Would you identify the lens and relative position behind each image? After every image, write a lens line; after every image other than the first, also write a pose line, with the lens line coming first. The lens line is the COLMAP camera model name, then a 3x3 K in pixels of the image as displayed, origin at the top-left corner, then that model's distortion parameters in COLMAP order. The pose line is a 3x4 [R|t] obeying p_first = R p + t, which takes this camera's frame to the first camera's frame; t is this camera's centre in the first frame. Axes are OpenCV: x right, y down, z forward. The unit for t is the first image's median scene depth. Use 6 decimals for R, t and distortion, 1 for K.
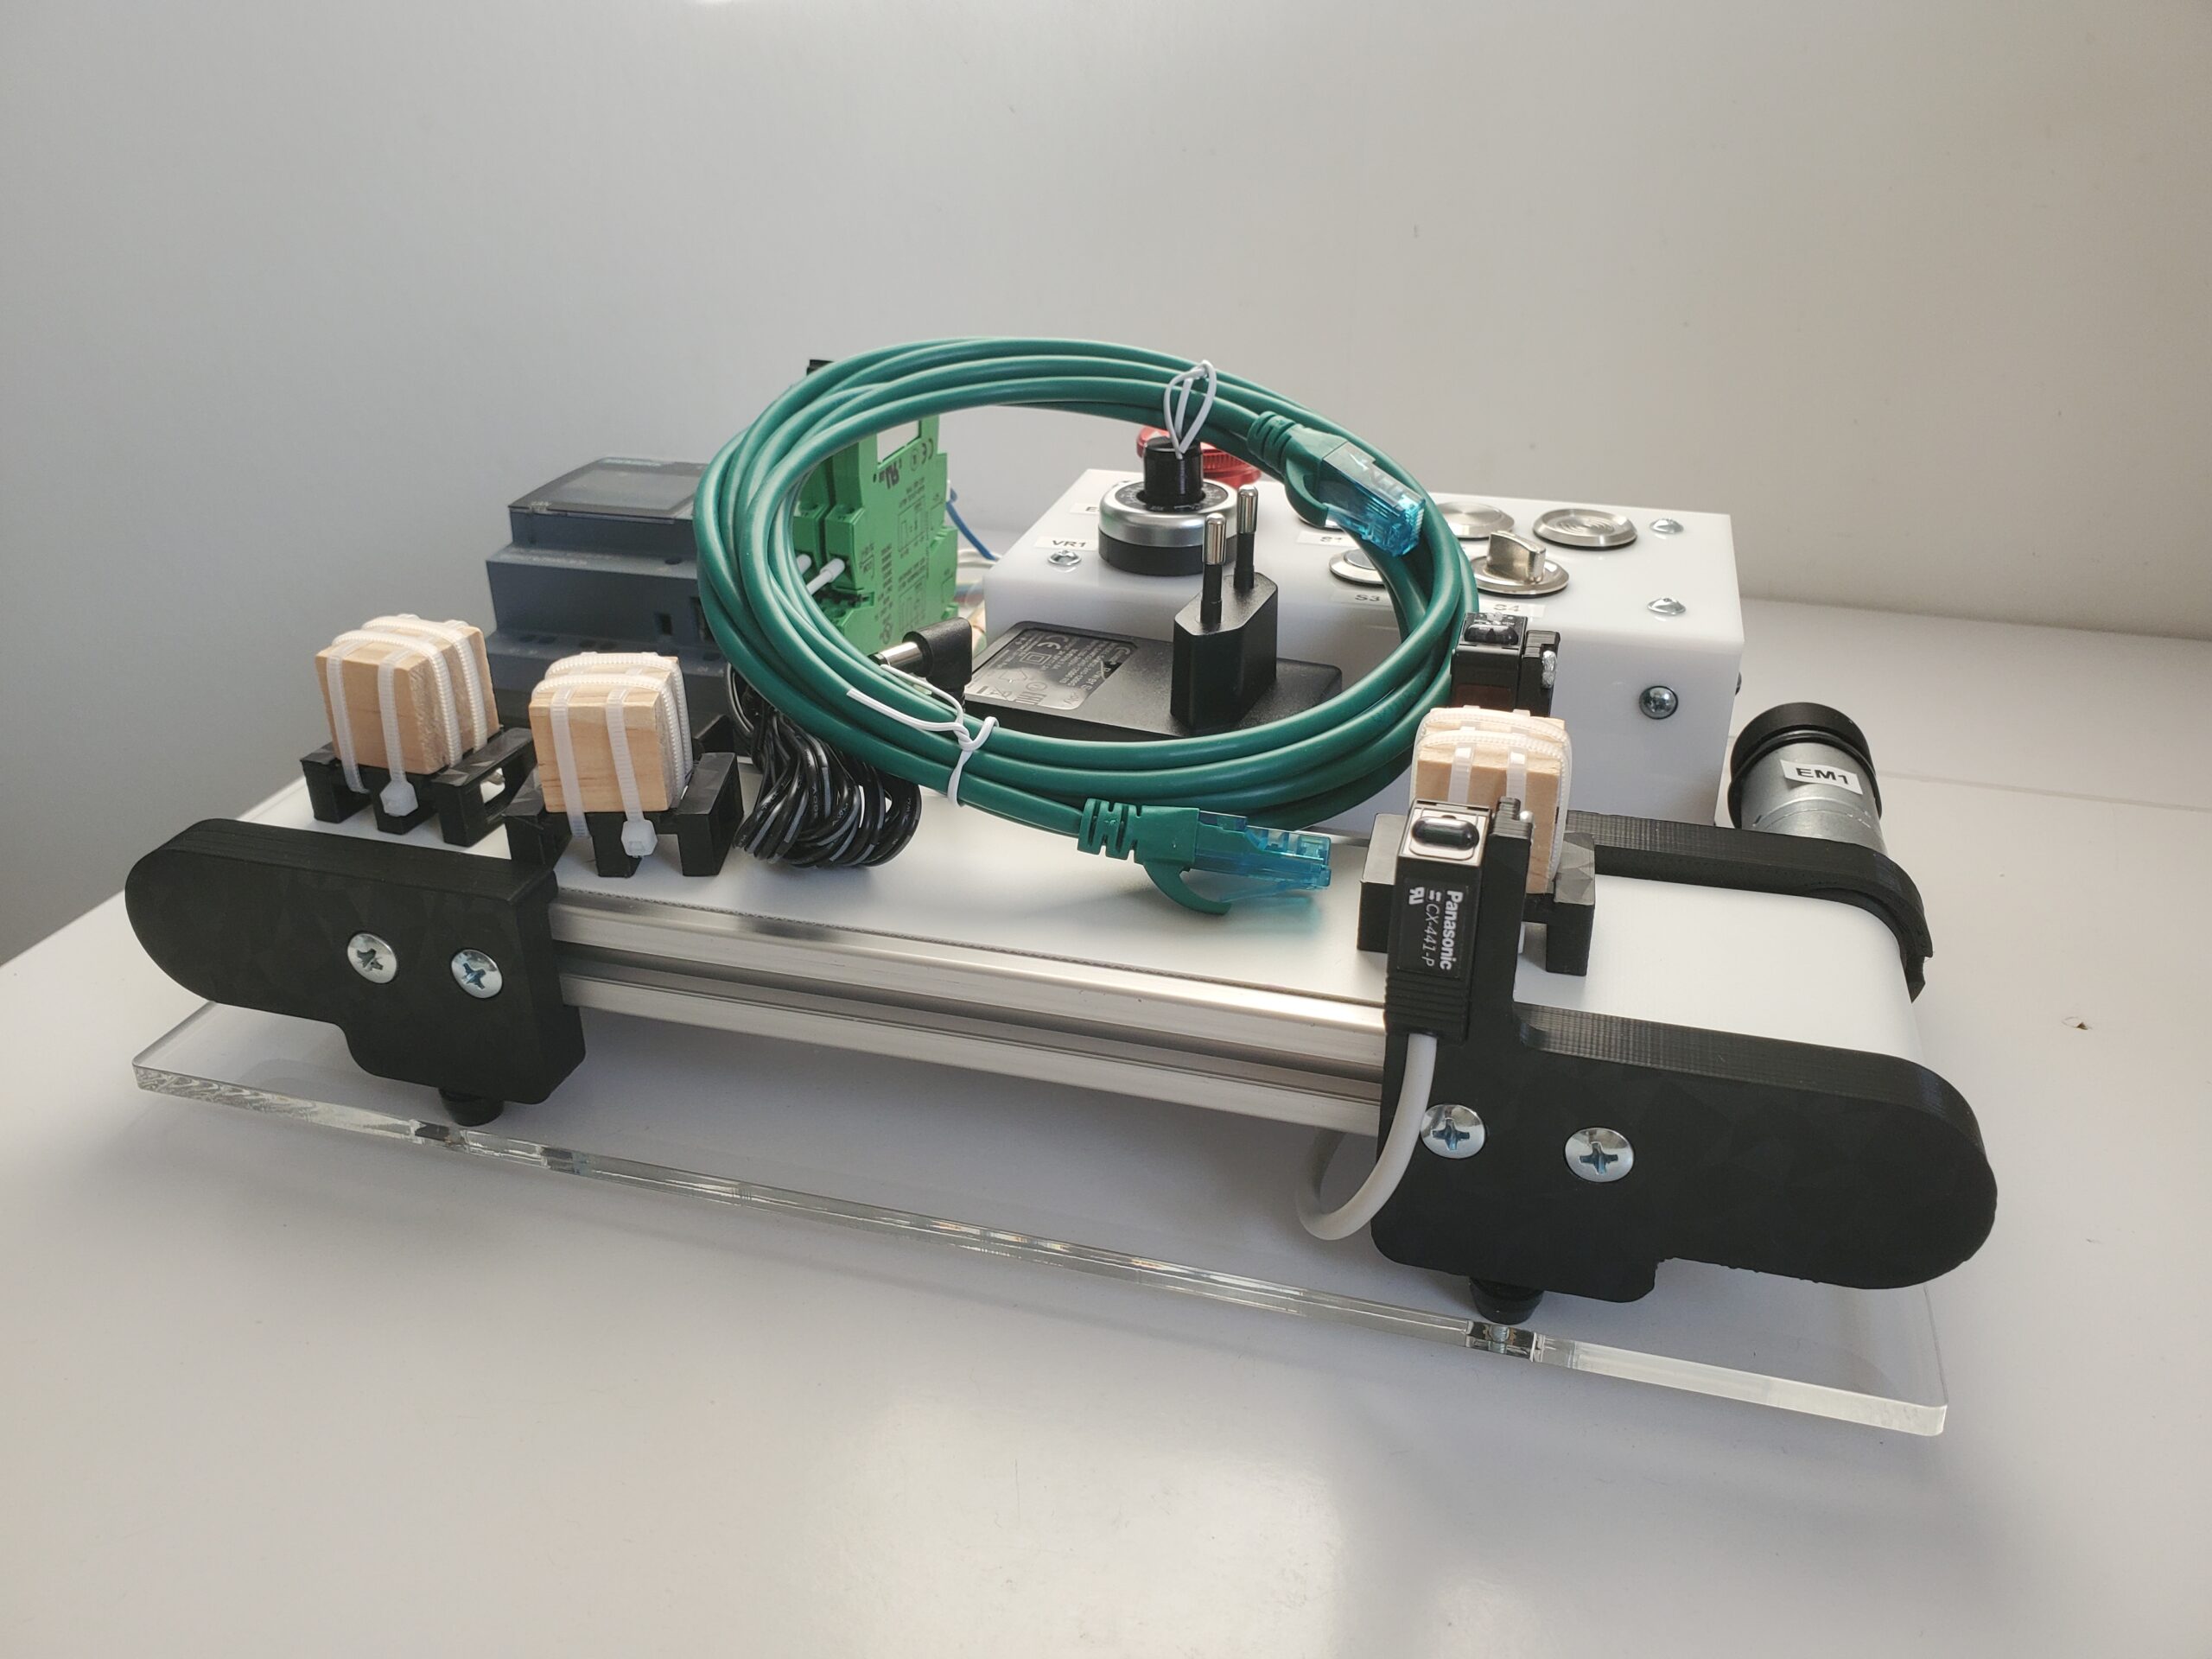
lens RADIAL K [[1724.3, 0, 1088.0], [0, 1724.3, 820.7], [0, 0, 1]] dist [-0.006843, -0.056851]
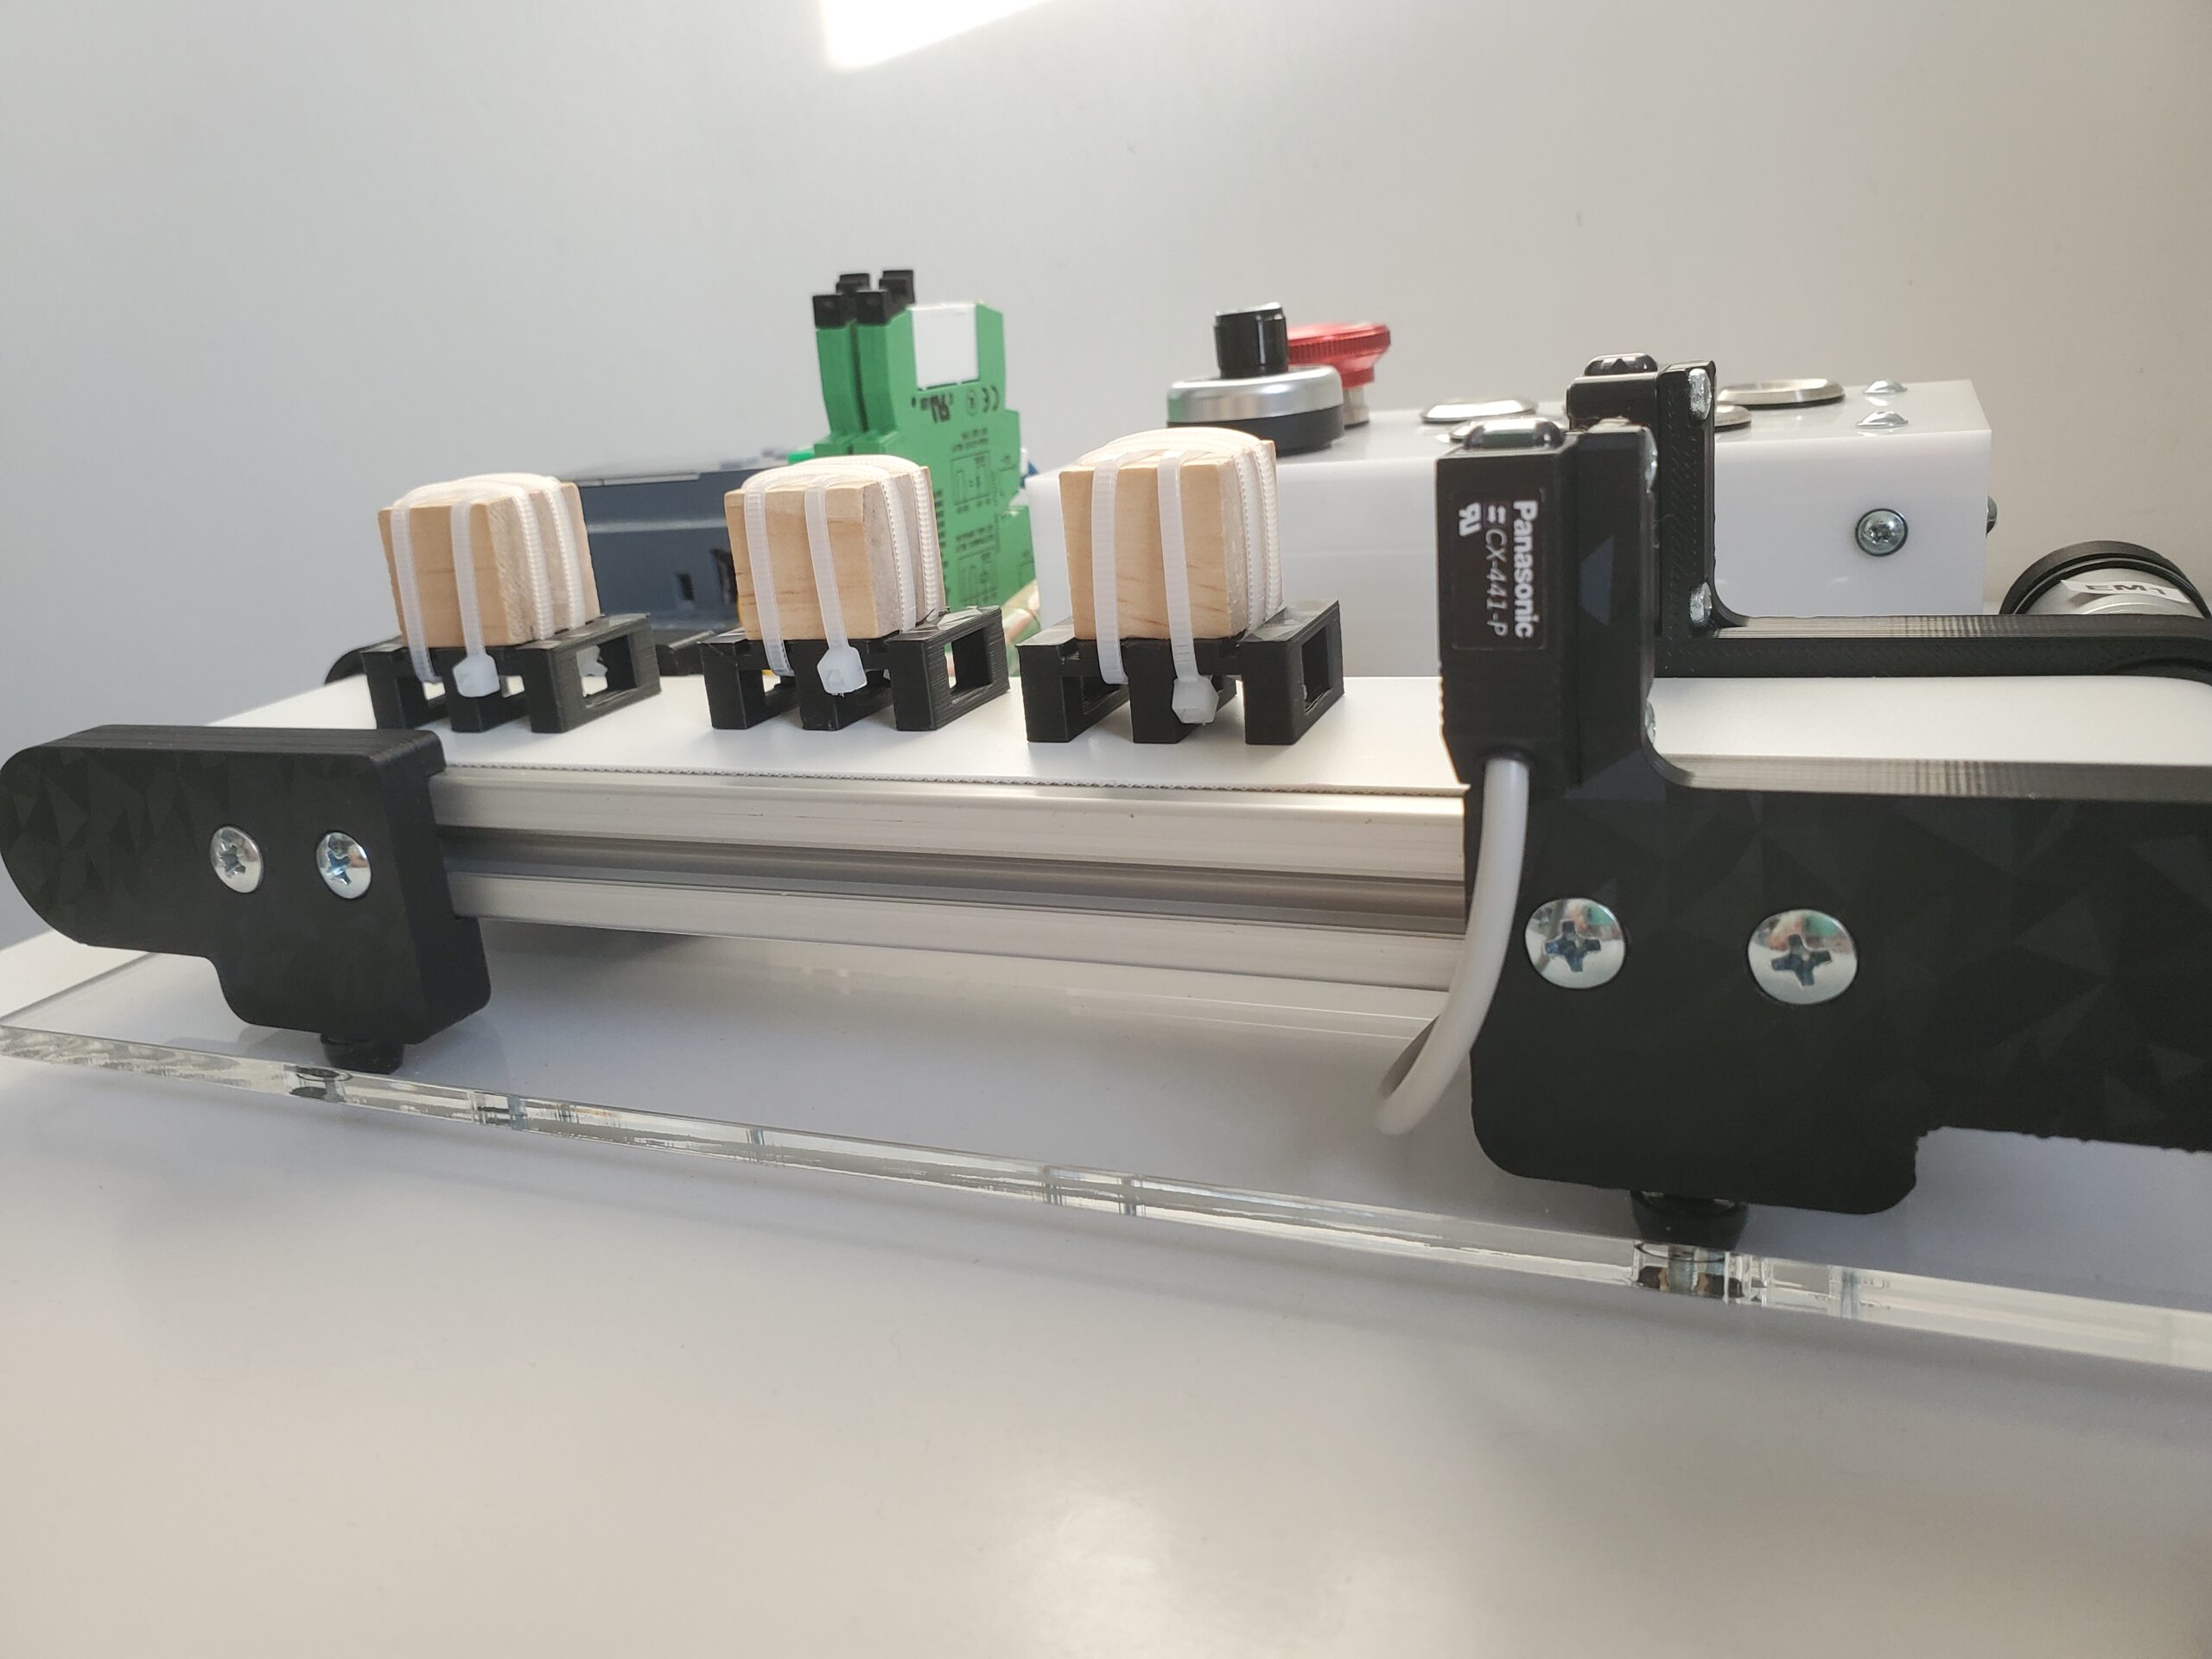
lens RADIAL K [[1726.4, 0, 1067.0], [0, 1726.4, 837.8], [0, 0, 1]] dist [-0.019776, 0.003826]
pose [[0.987157, -0.038146, -0.155129, 0.102643], [0.013442, 0.987463, -0.157278, 0.203000], [0.159184, 0.153173, 0.975294, 0.259373]]
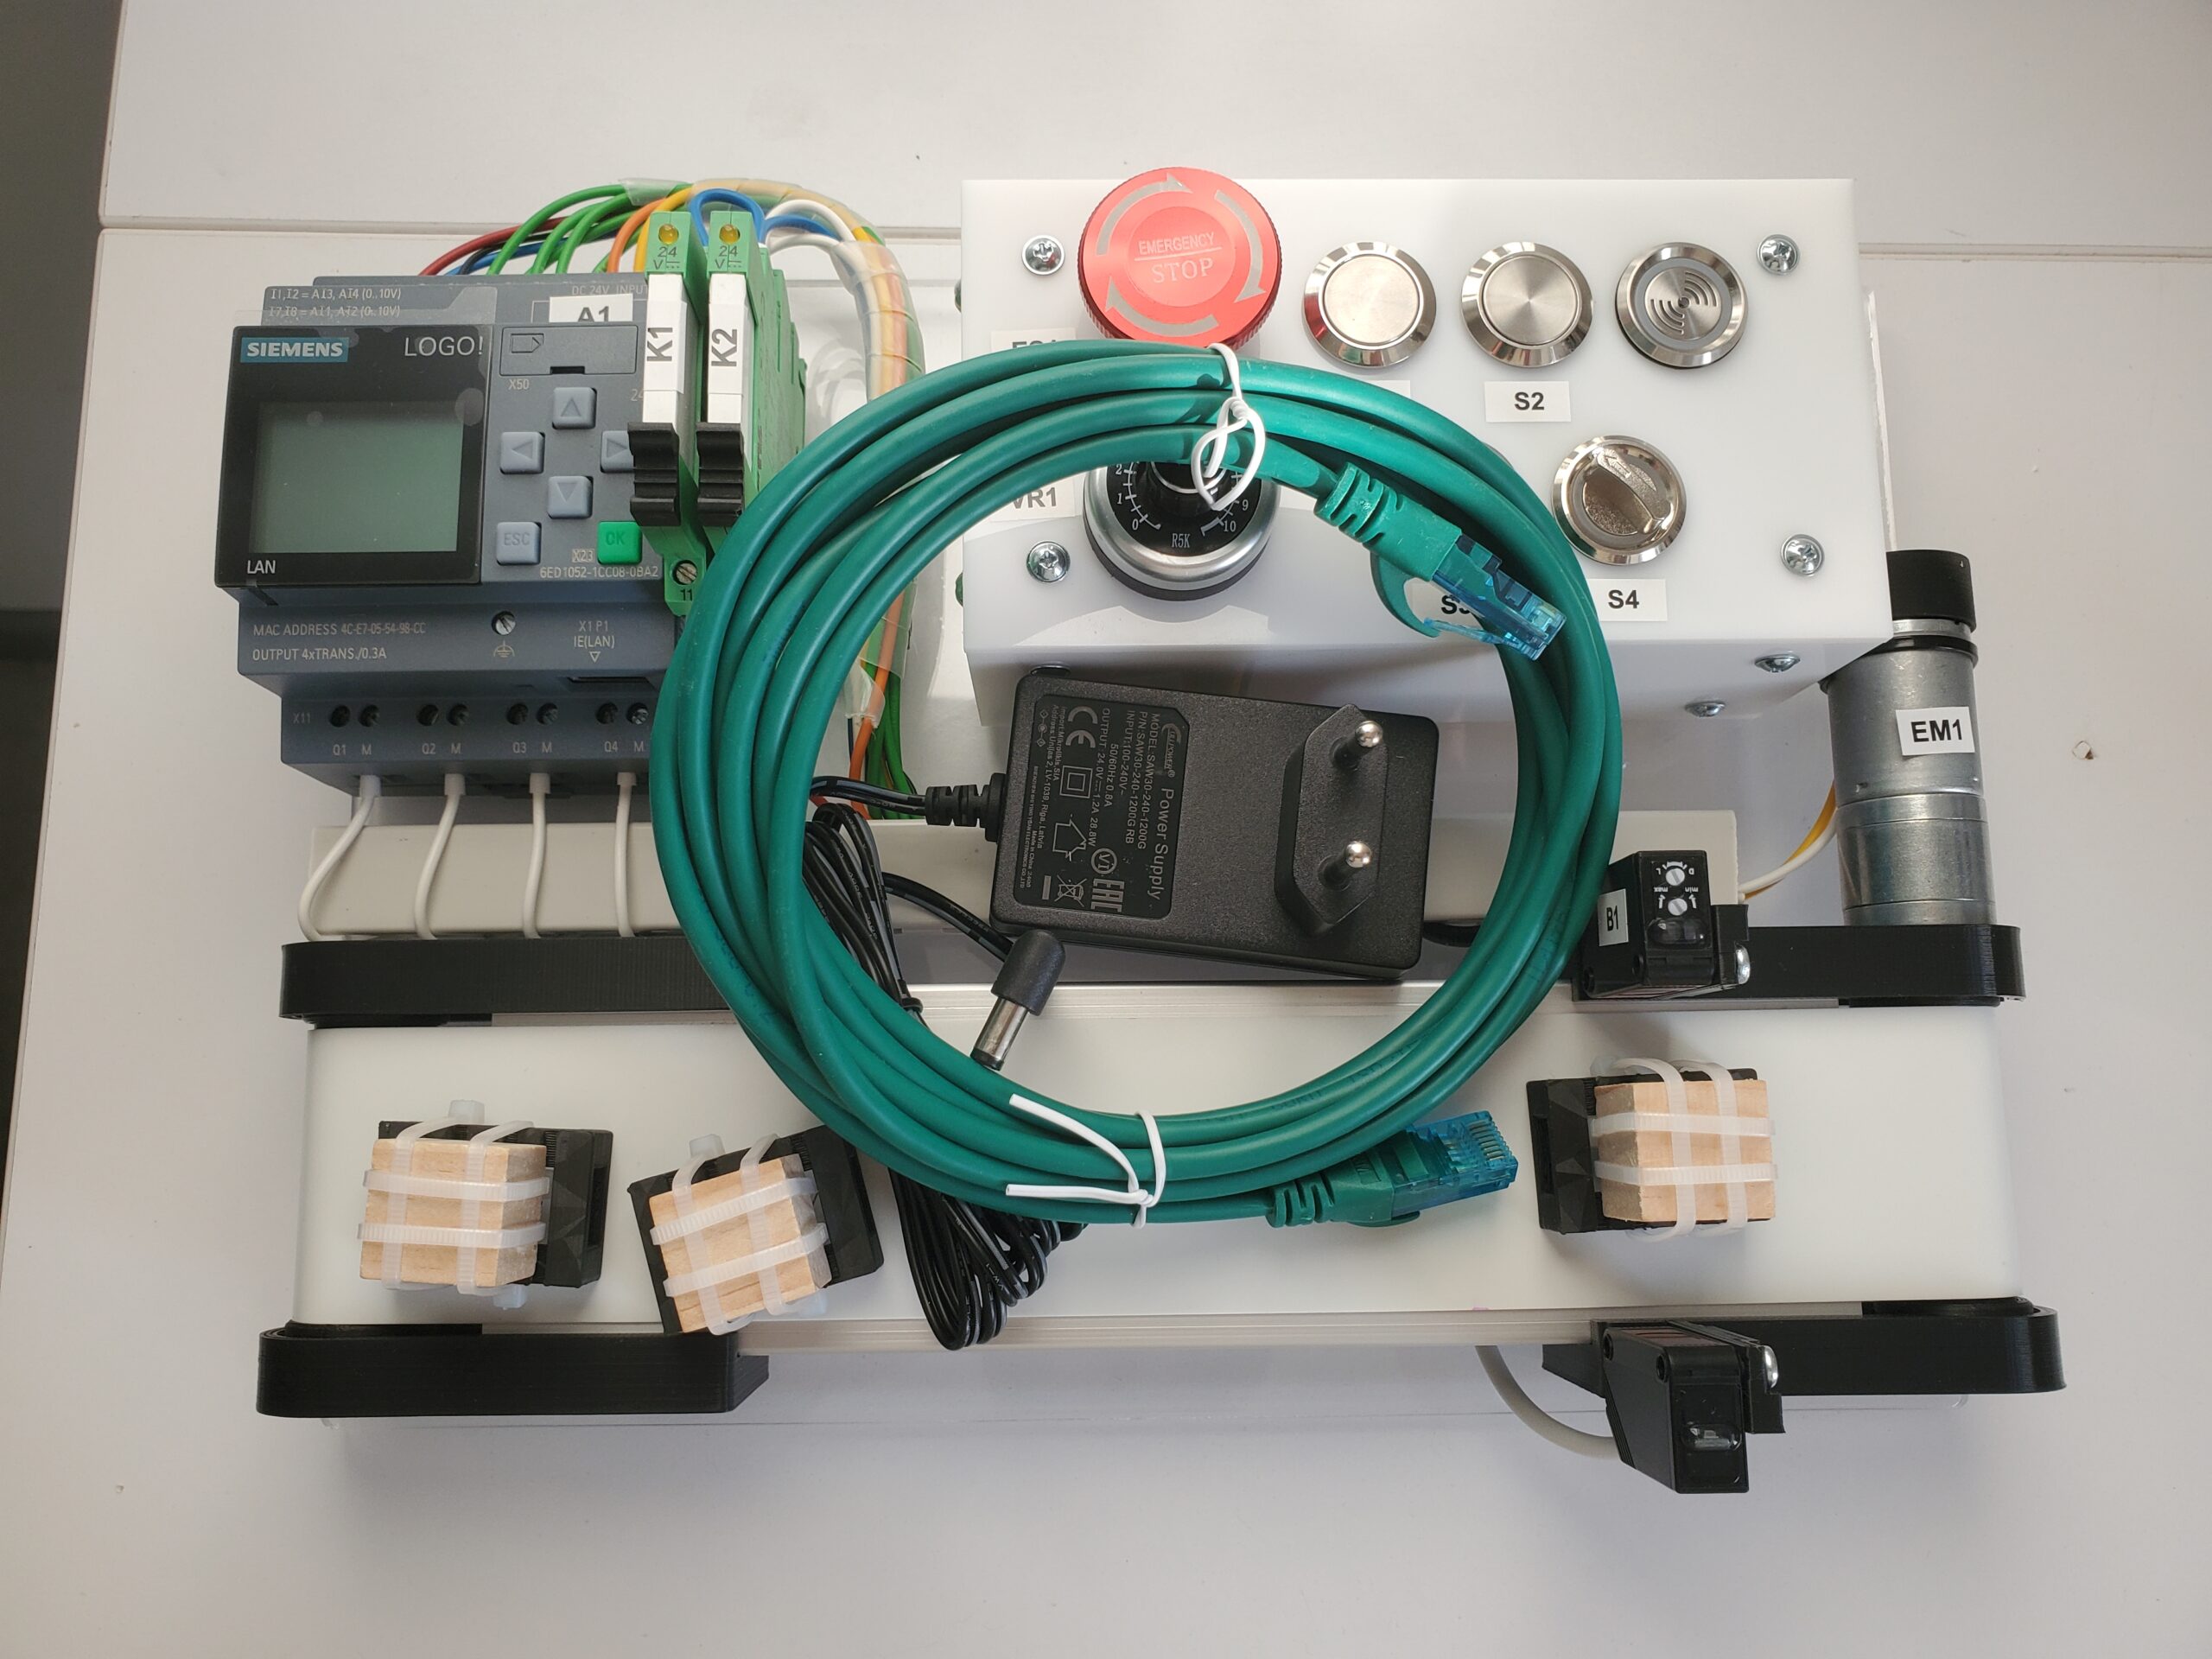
lens RADIAL K [[1710.5, 0, 1078.4], [0, 1710.5, 850.3], [0, 0, 1]] dist [-0.026651, 0.001619]
pose [[0.957254, -0.280980, 0.068662, -0.111591], [0.113604, 0.583526, 0.804109, -0.863008], [-0.266005, -0.761936, 0.590503, 0.580295]]
